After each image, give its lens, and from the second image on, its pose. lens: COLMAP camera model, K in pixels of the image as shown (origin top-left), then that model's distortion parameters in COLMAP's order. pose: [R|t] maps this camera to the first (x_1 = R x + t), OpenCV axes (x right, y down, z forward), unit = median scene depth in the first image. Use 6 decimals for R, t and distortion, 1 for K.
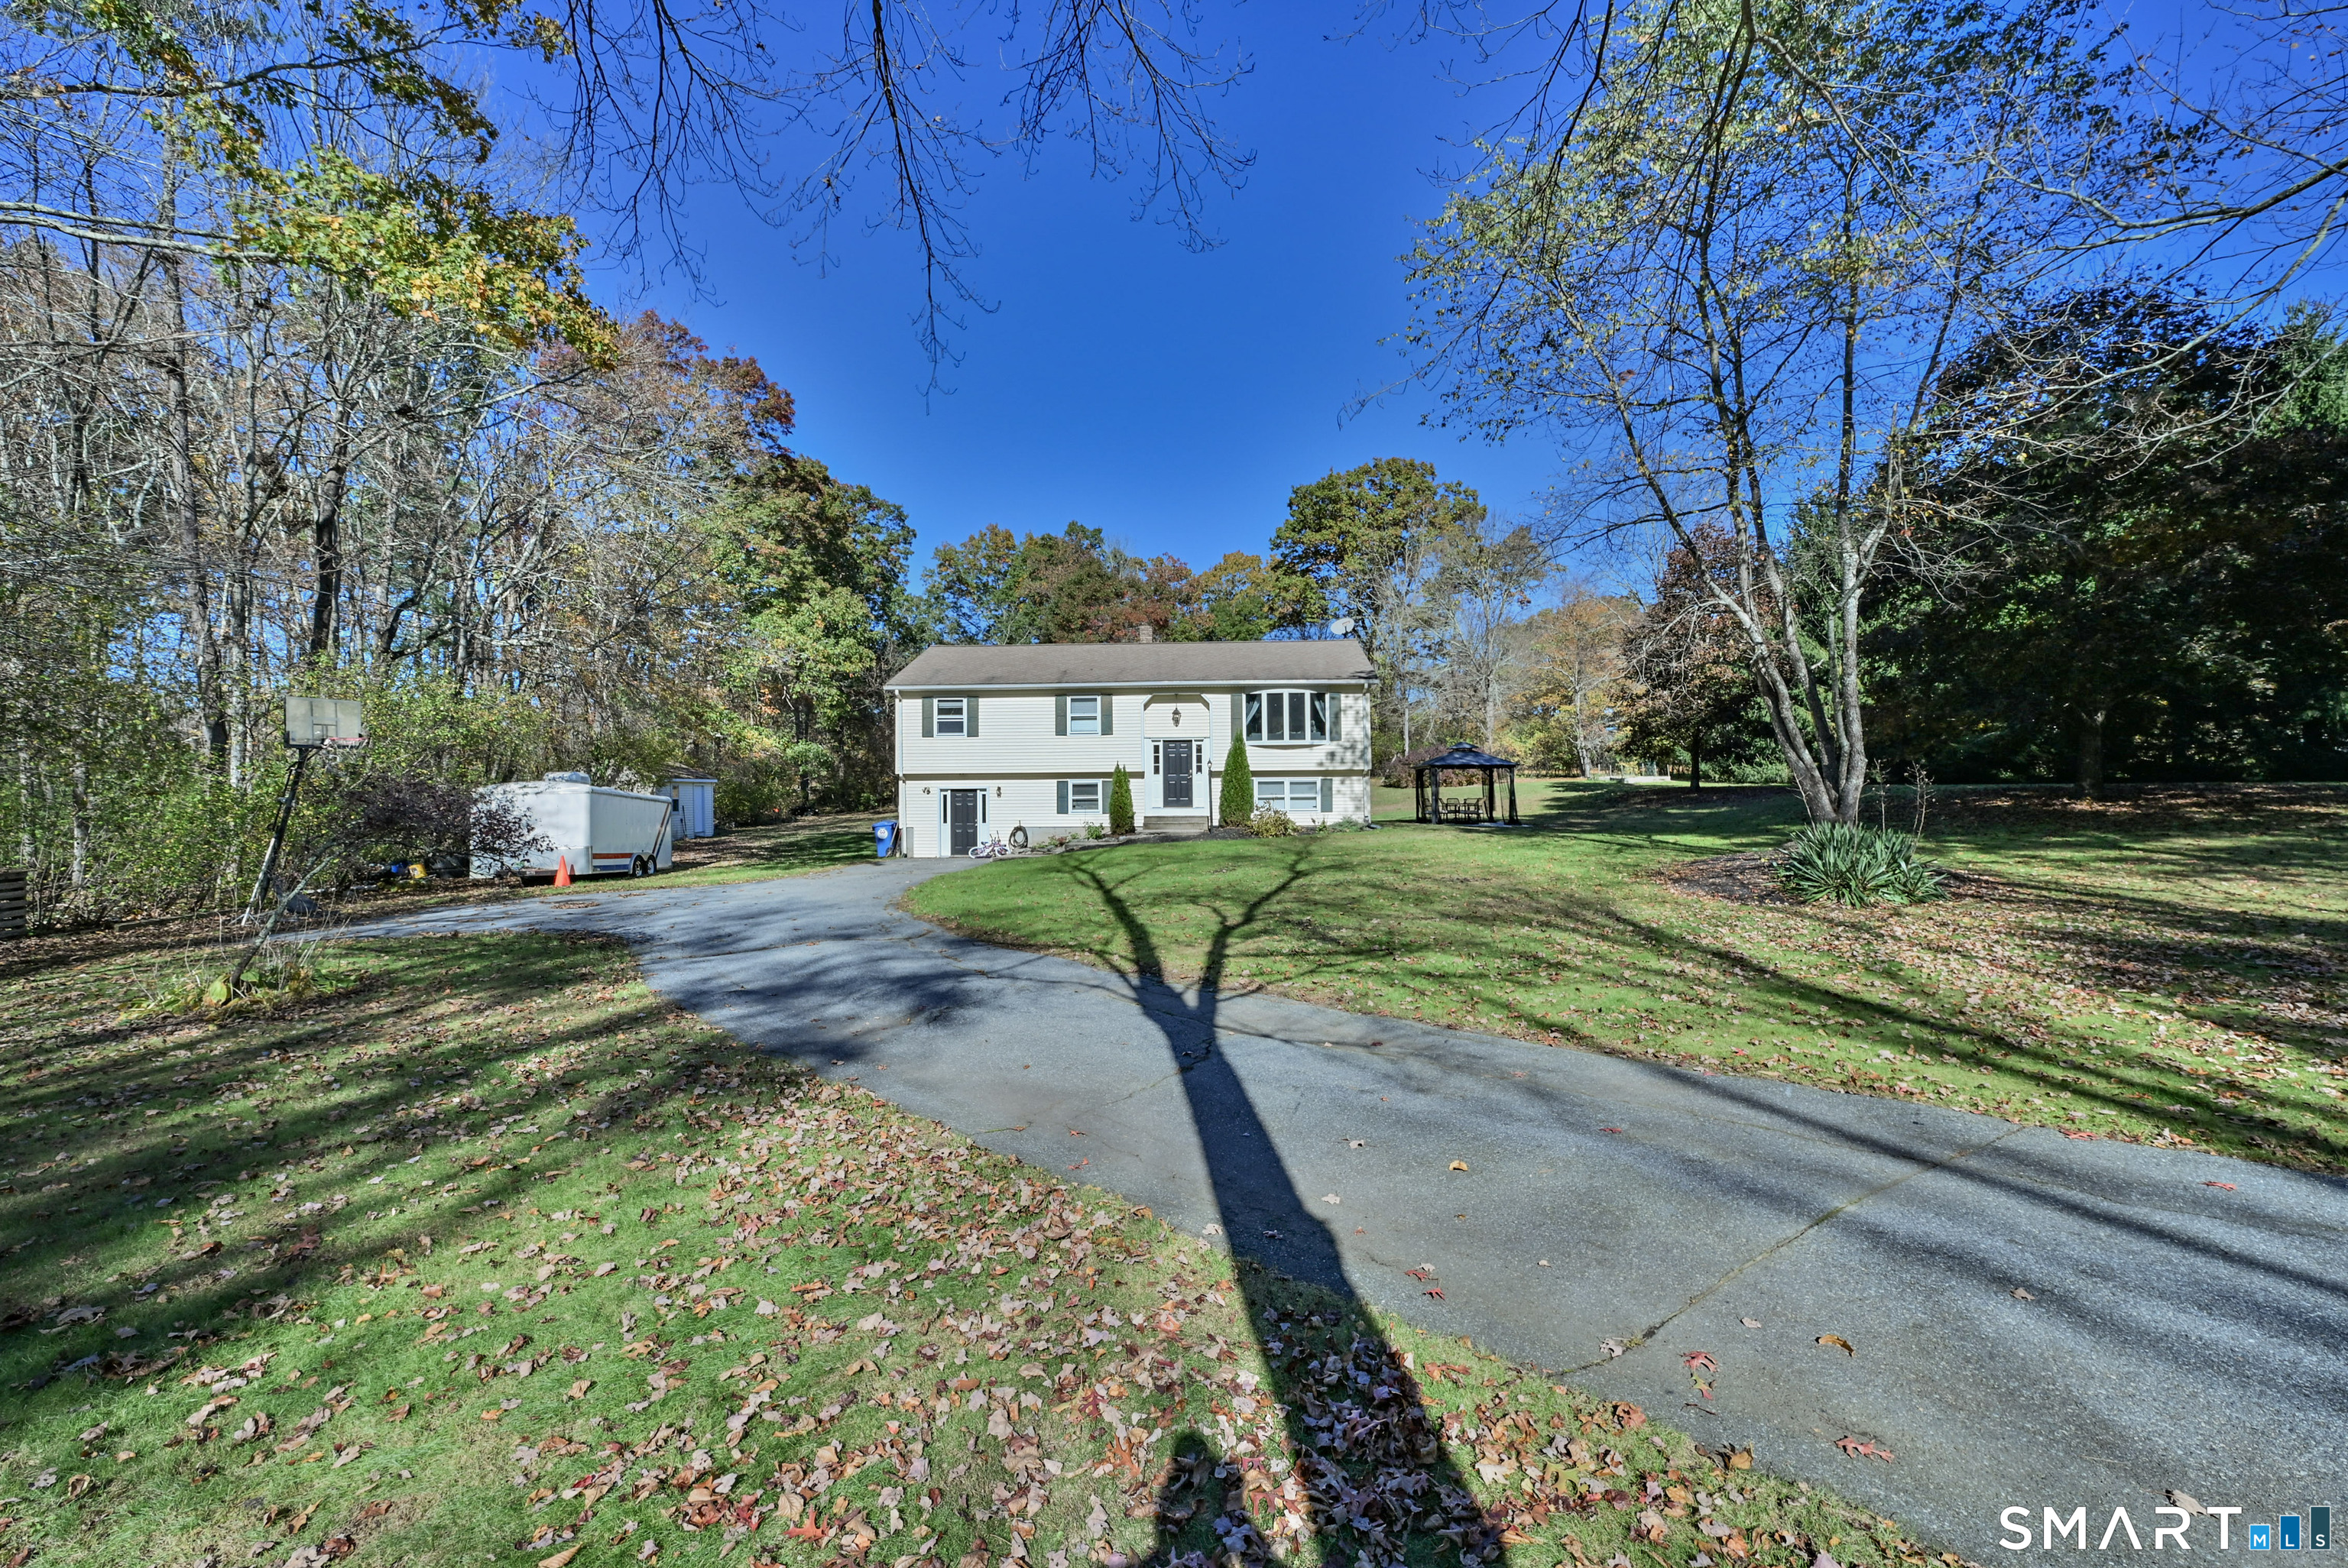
lens RADIAL K [[946.1, 0, 1175.1], [0, 946.1, 790.5], [0, 0, 1]] dist [-0.008213, 0.002036]
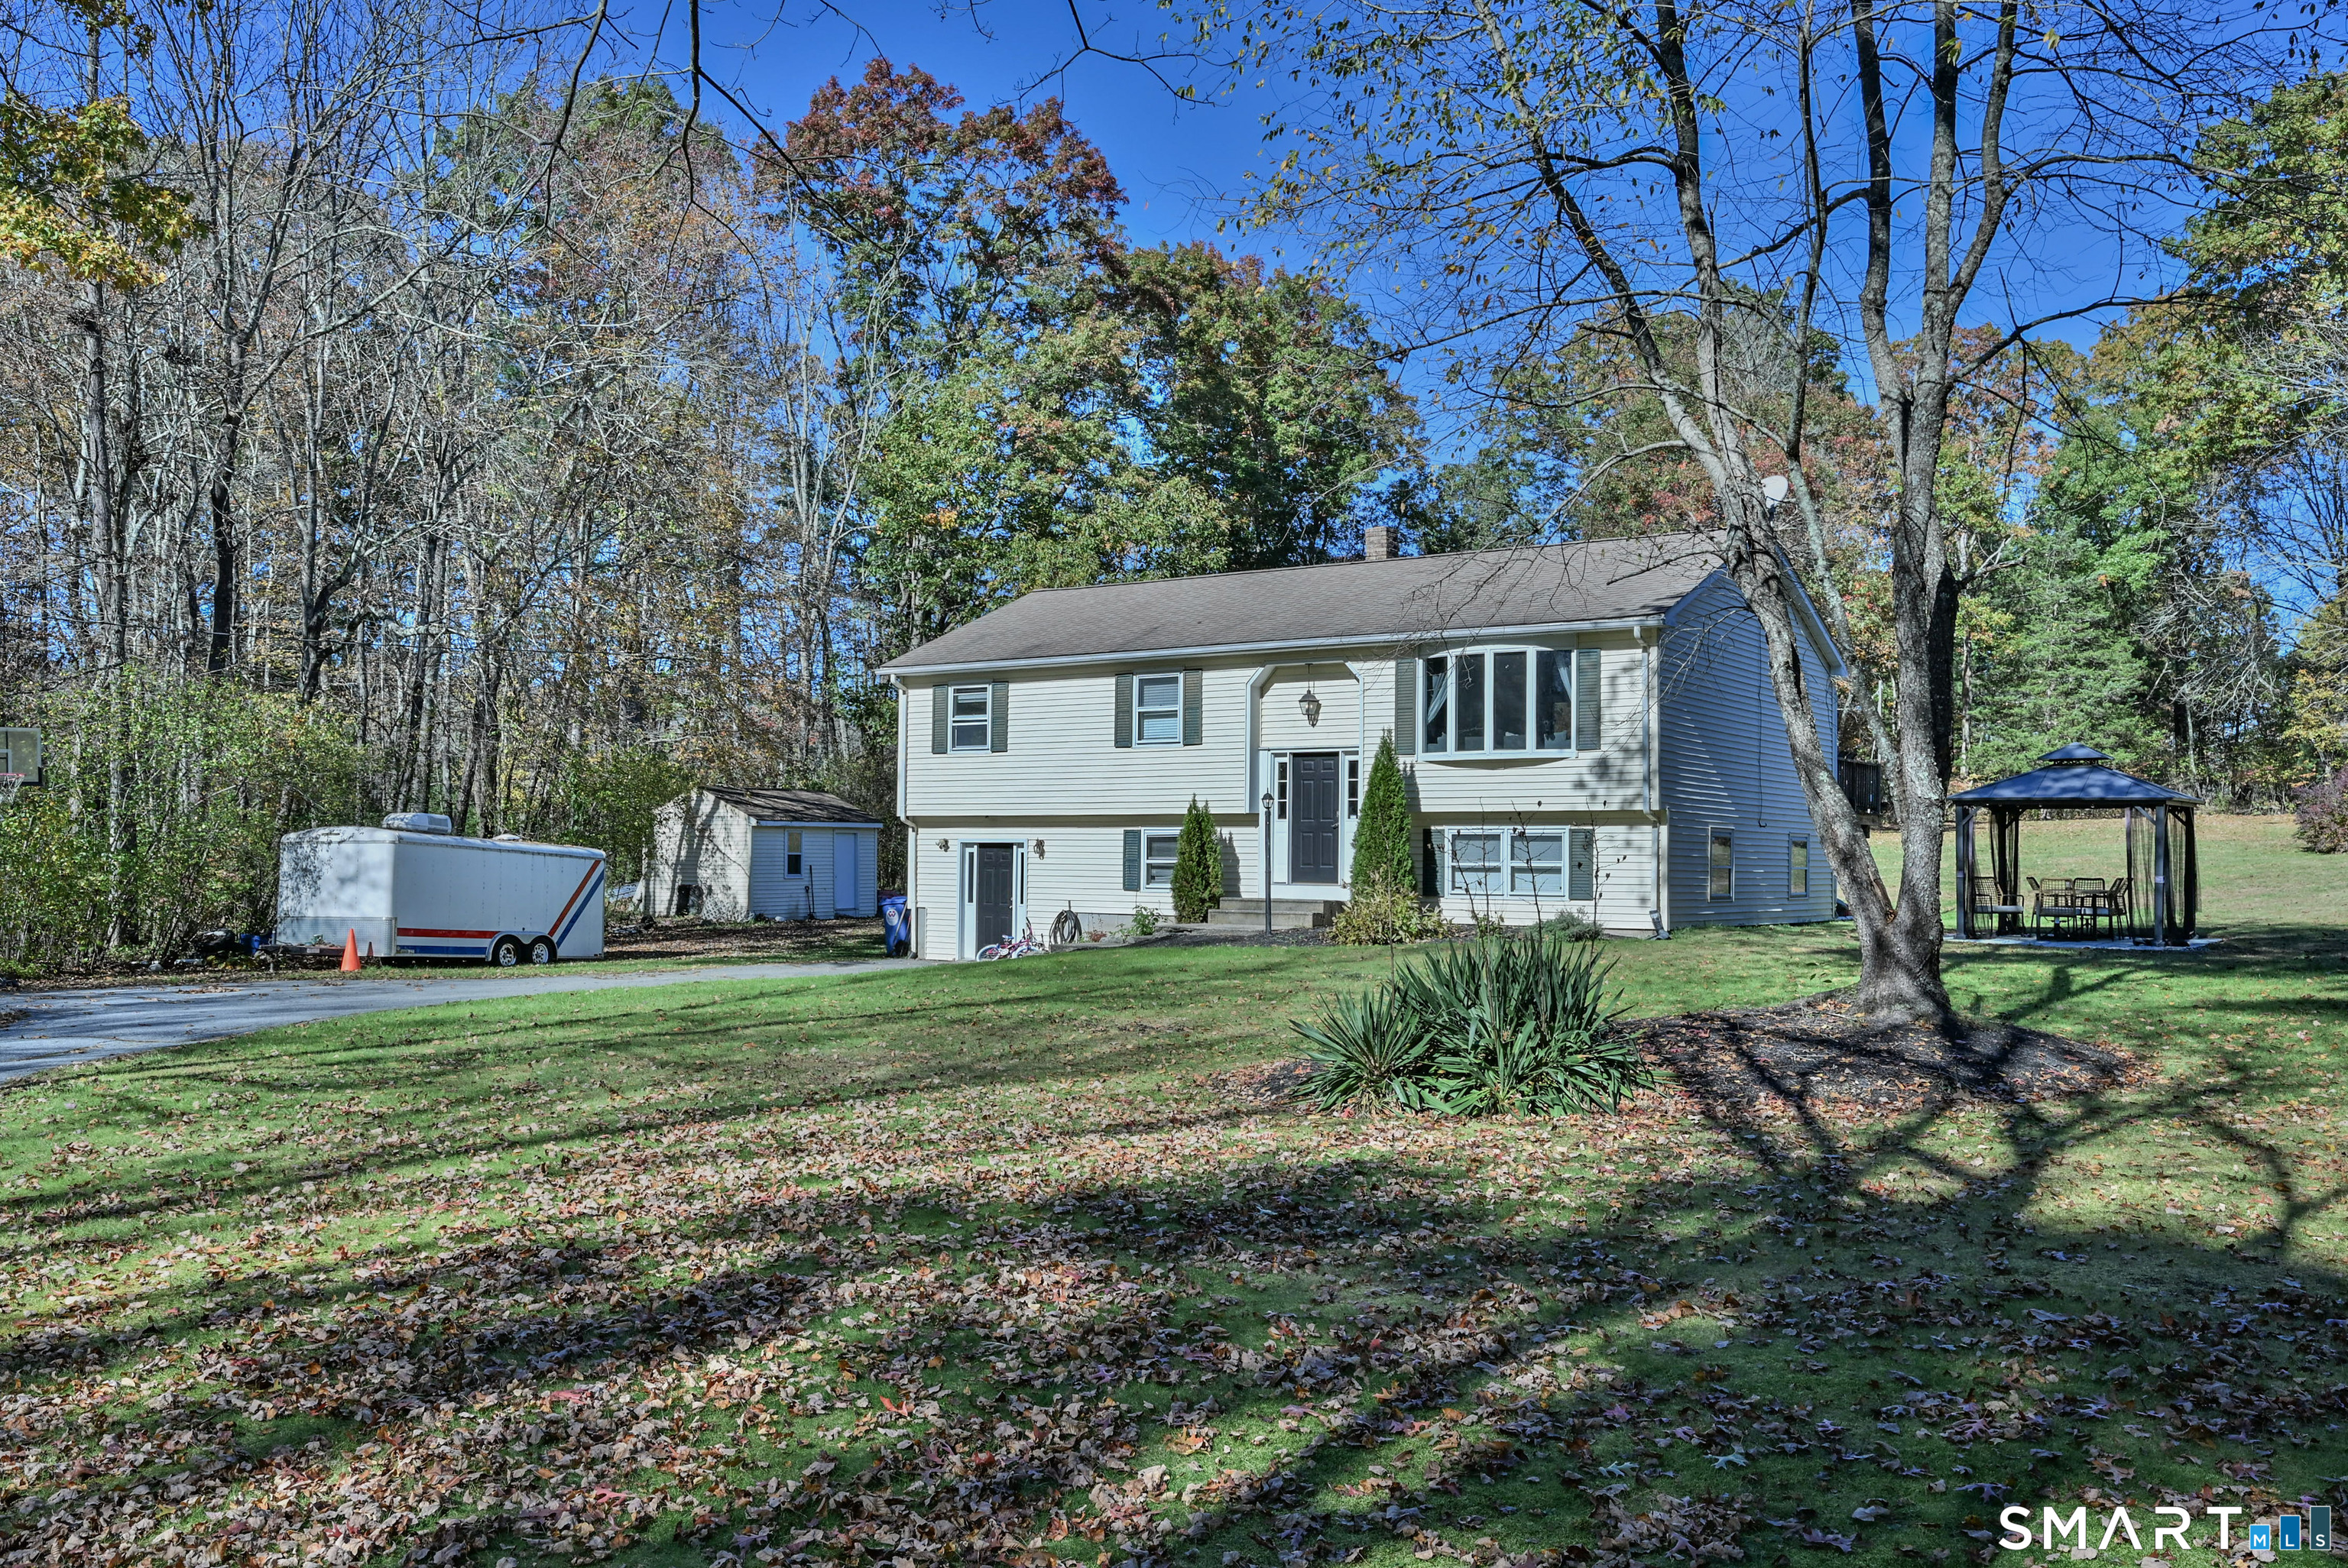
lens RADIAL K [[2009.1, 0, 1170.4], [0, 2009.1, 764.6], [0, 0, 1]] dist [0.005426, 0.016626]
pose [[0.831772, -0.010233, -0.555023, 0.544030], [-0.012790, 0.999211, -0.037590, -0.004708], [0.554970, 0.038366, 0.830985, 0.049929]]
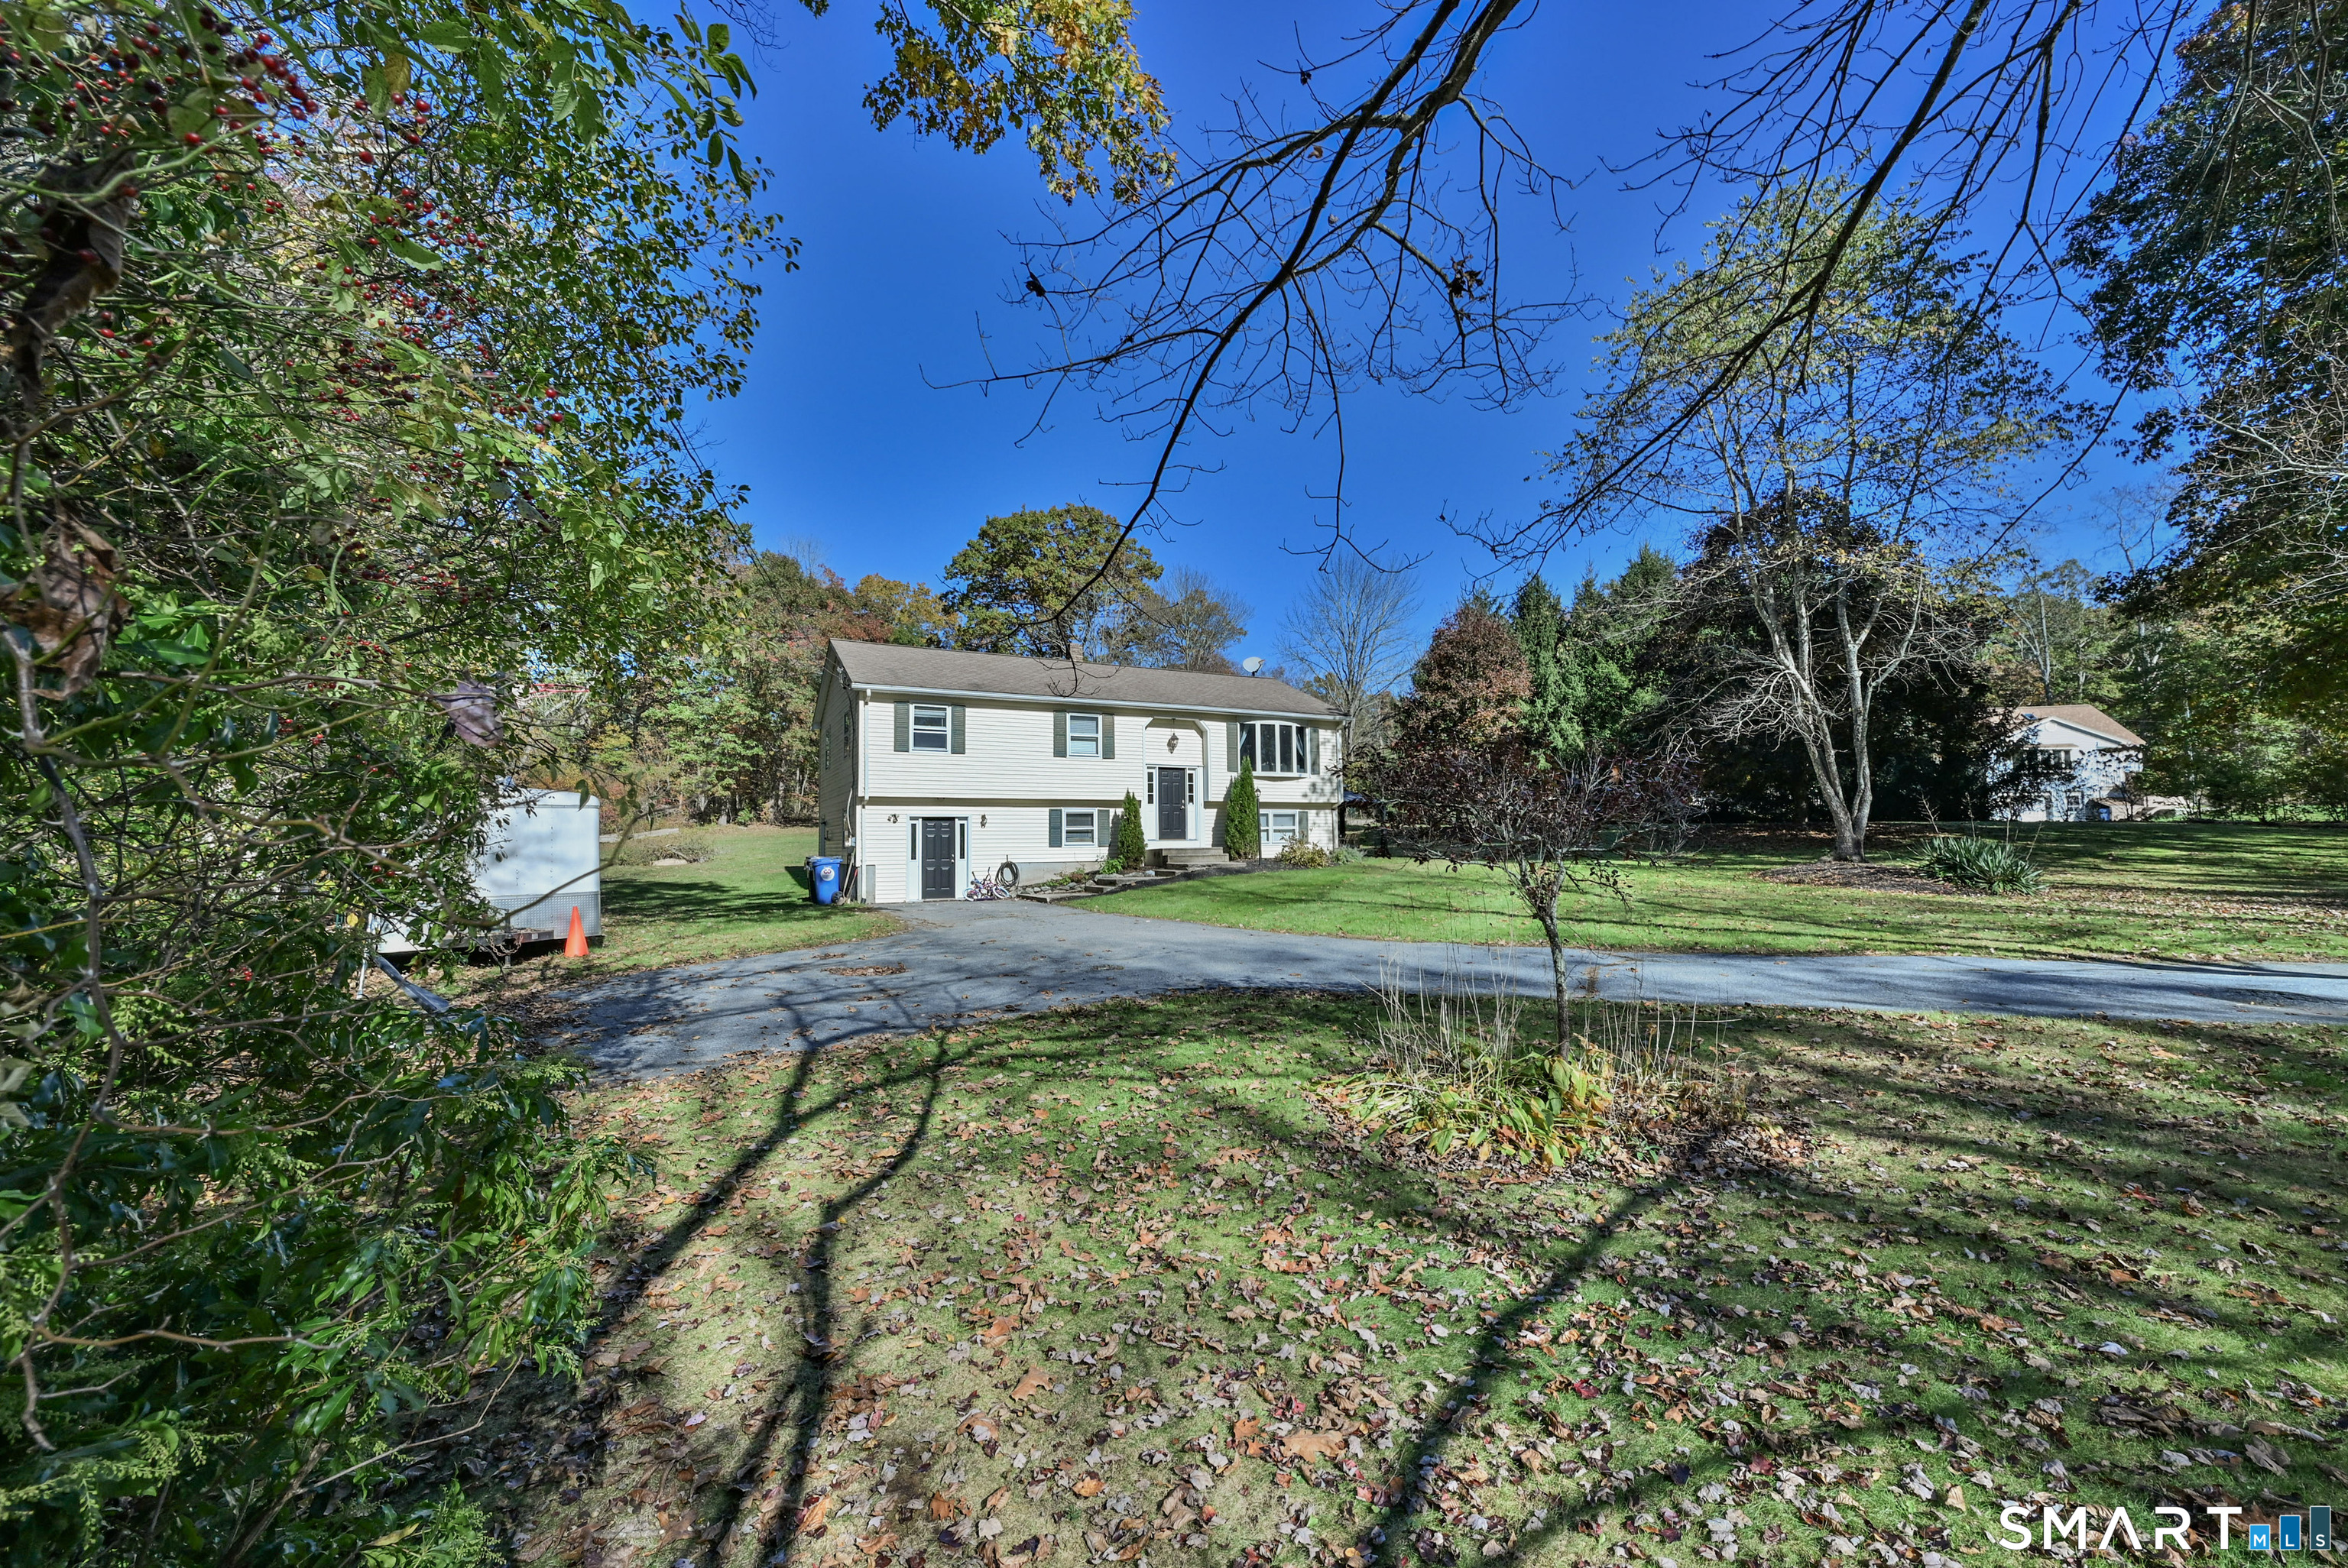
lens RADIAL K [[946.1, 0, 1195.8], [0, 946.1, 796.8], [0, 0, 1]] dist [-0.008213, 0.002036]
pose [[0.858251, 0.024210, 0.512658, -0.457286], [-0.001303, 0.998986, -0.044996, 0.017575], [-0.513228, 0.037950, 0.857413, 0.187730]]
